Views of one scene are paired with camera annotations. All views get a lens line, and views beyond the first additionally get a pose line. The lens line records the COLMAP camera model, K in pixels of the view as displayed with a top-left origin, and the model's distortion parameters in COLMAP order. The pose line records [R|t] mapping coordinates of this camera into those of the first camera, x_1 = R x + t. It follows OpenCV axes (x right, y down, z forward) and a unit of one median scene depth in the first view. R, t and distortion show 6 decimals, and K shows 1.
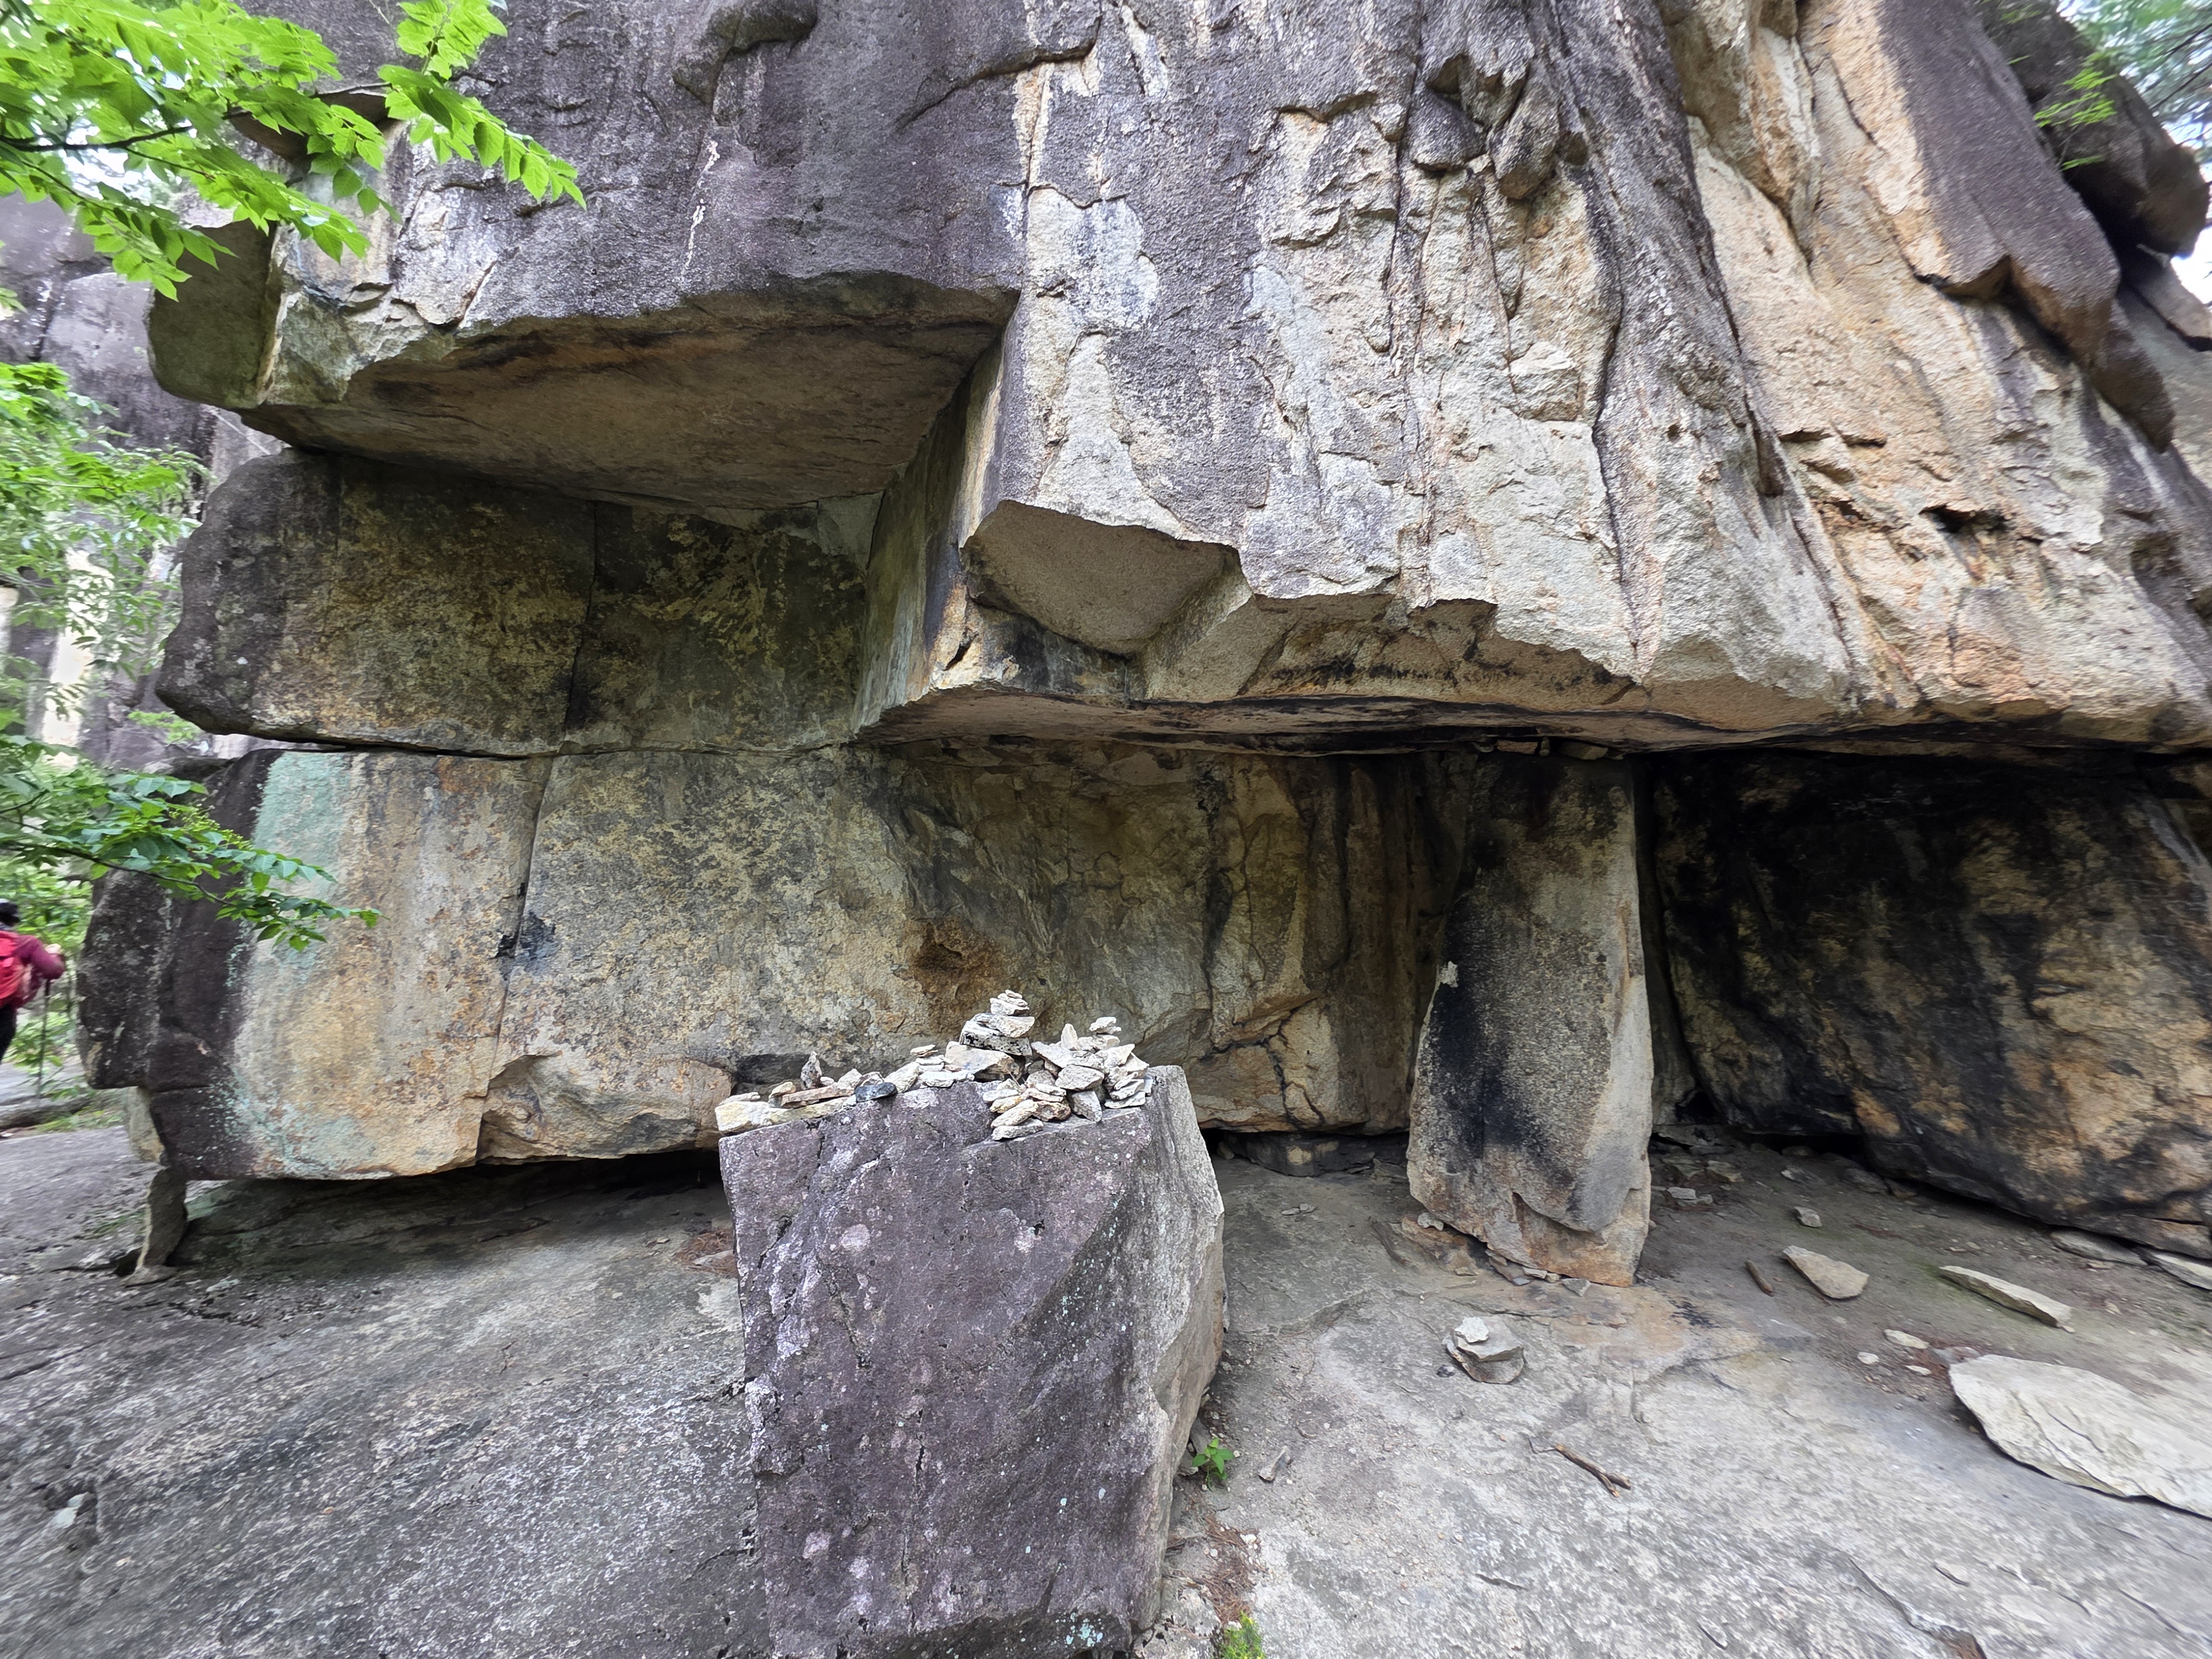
lens RADIAL K [[876.5, 0, 1119.3], [0, 876.5, 836.3], [0, 0, 1]] dist [-0.001080, 0.001103]
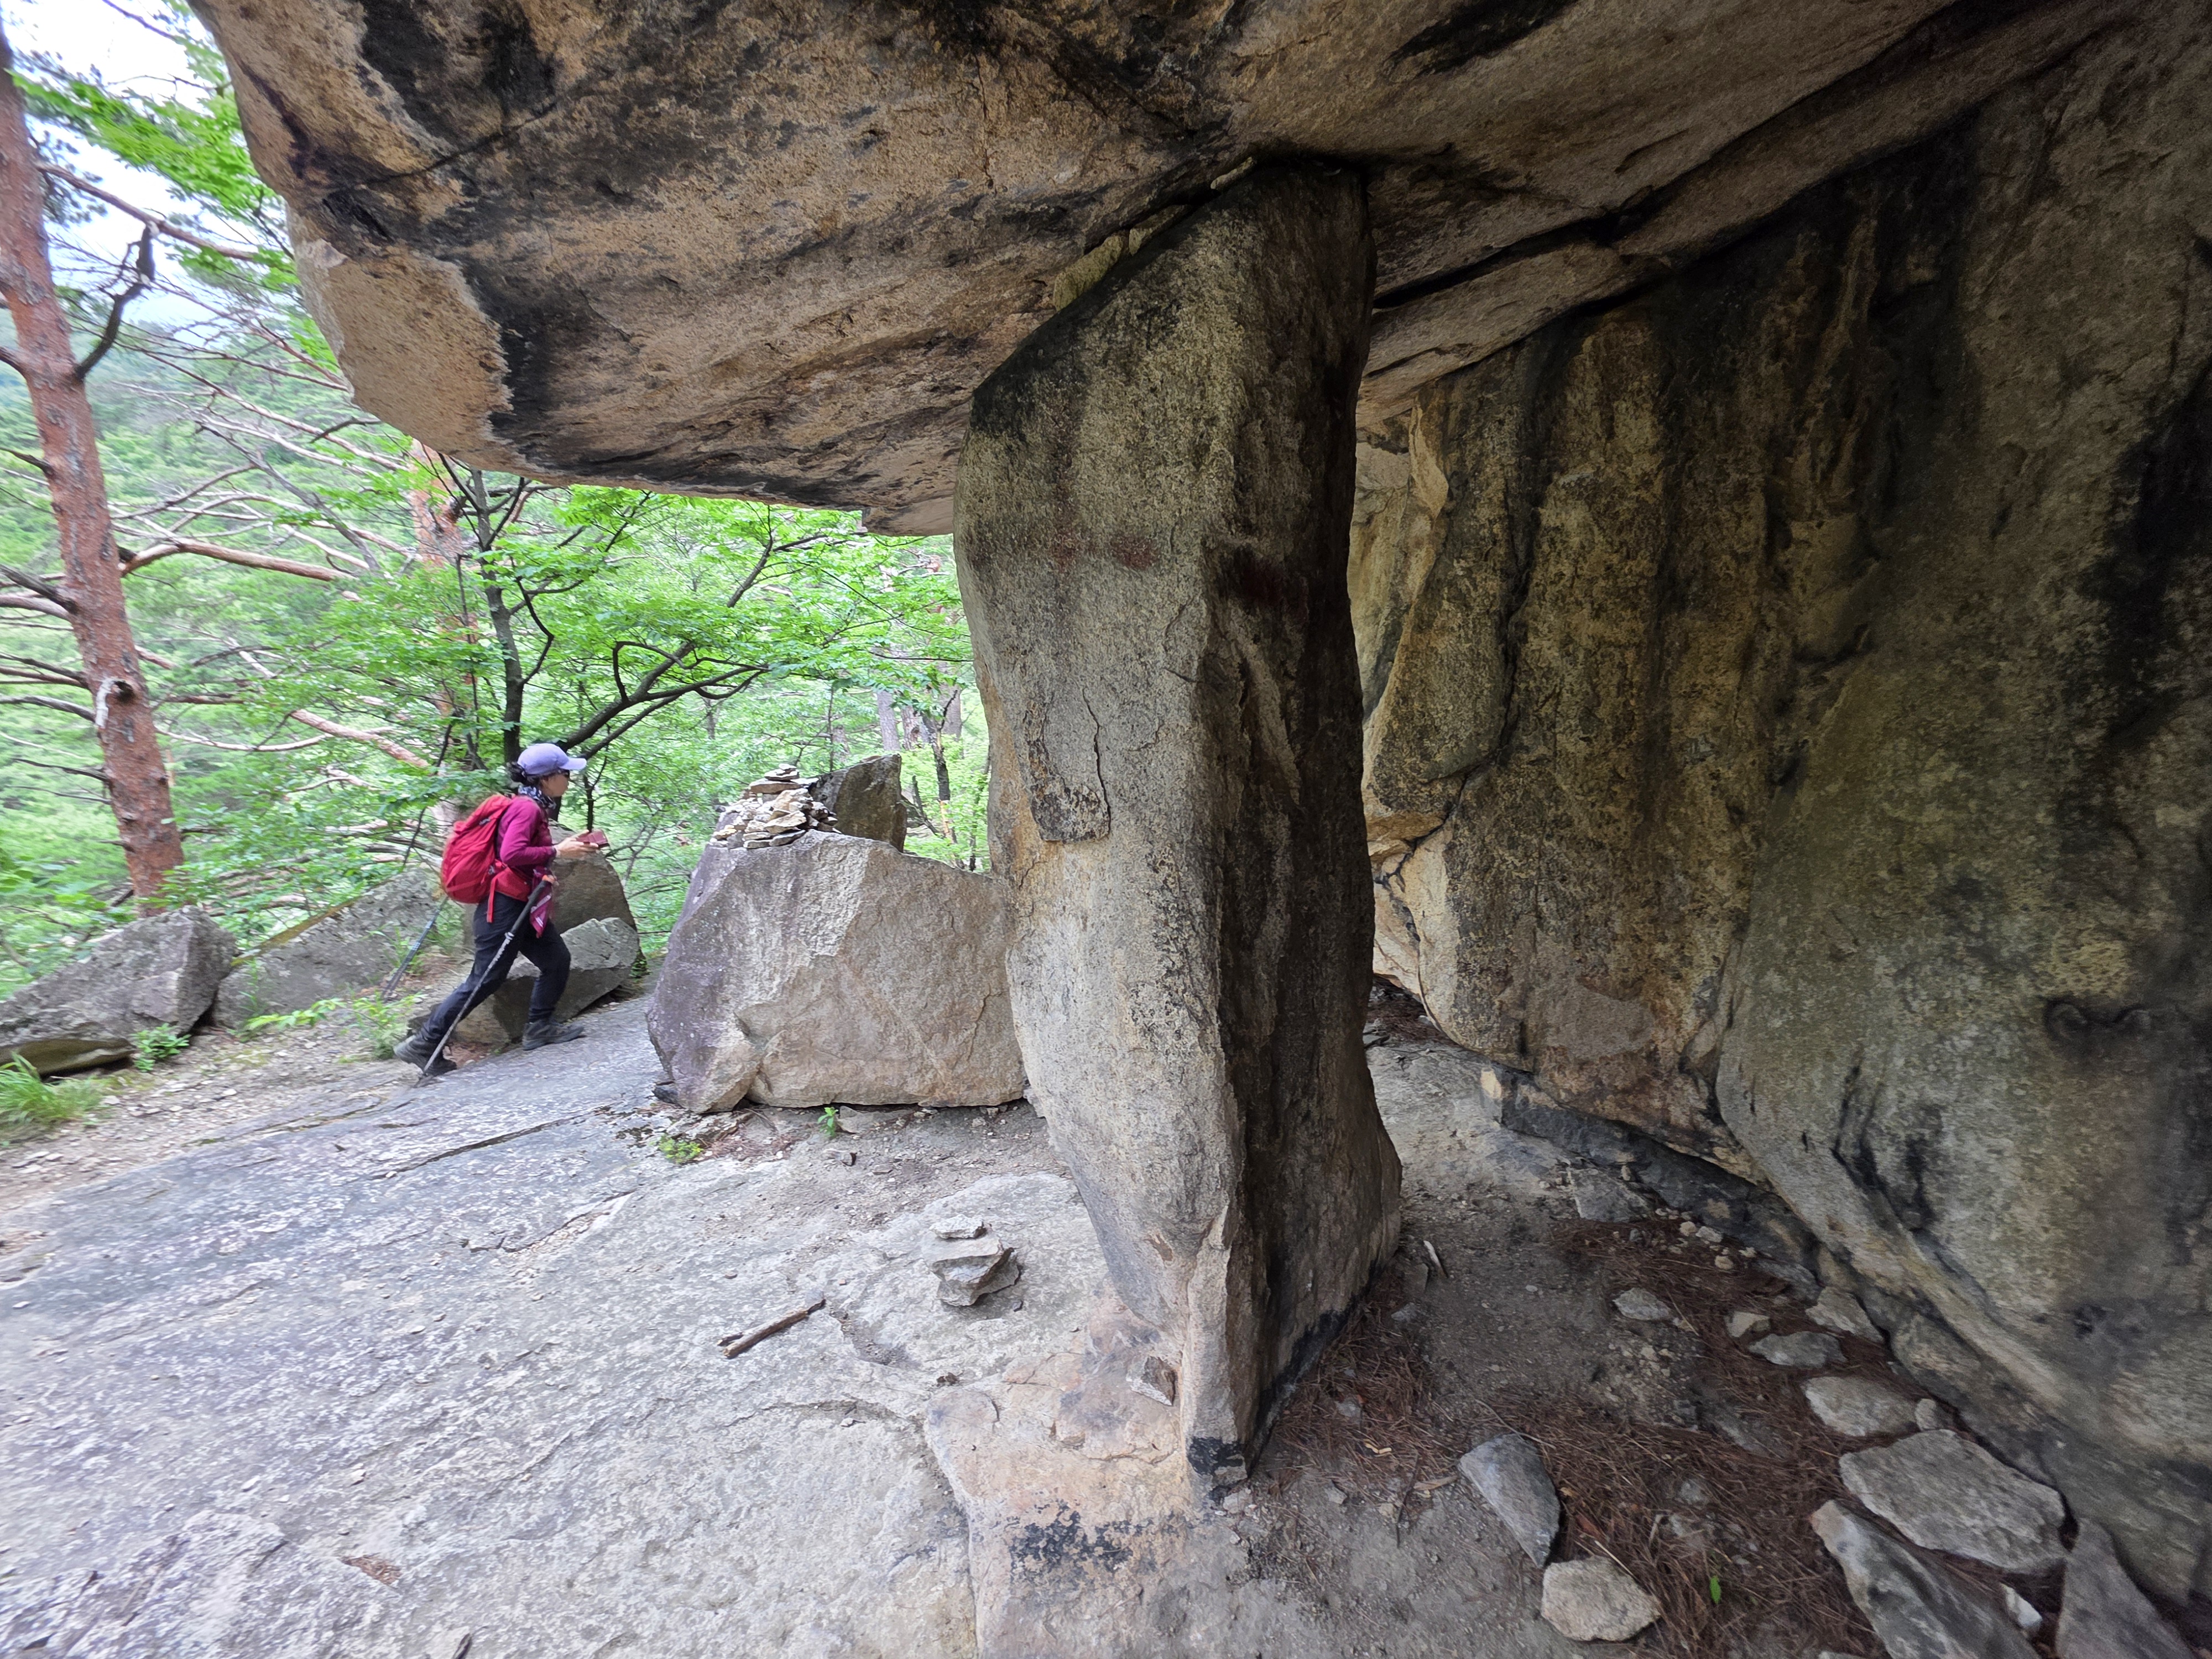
lens RADIAL K [[876.5, 0, 1105.8], [0, 876.5, 830.7], [0, 0, 1]] dist [-0.001080, 0.001103]
pose [[0.102651, 0.144813, -0.984120, 0.777990], [0.142433, 0.977011, 0.158624, 0.068336], [0.984467, -0.156454, 0.079665, 0.759007]]
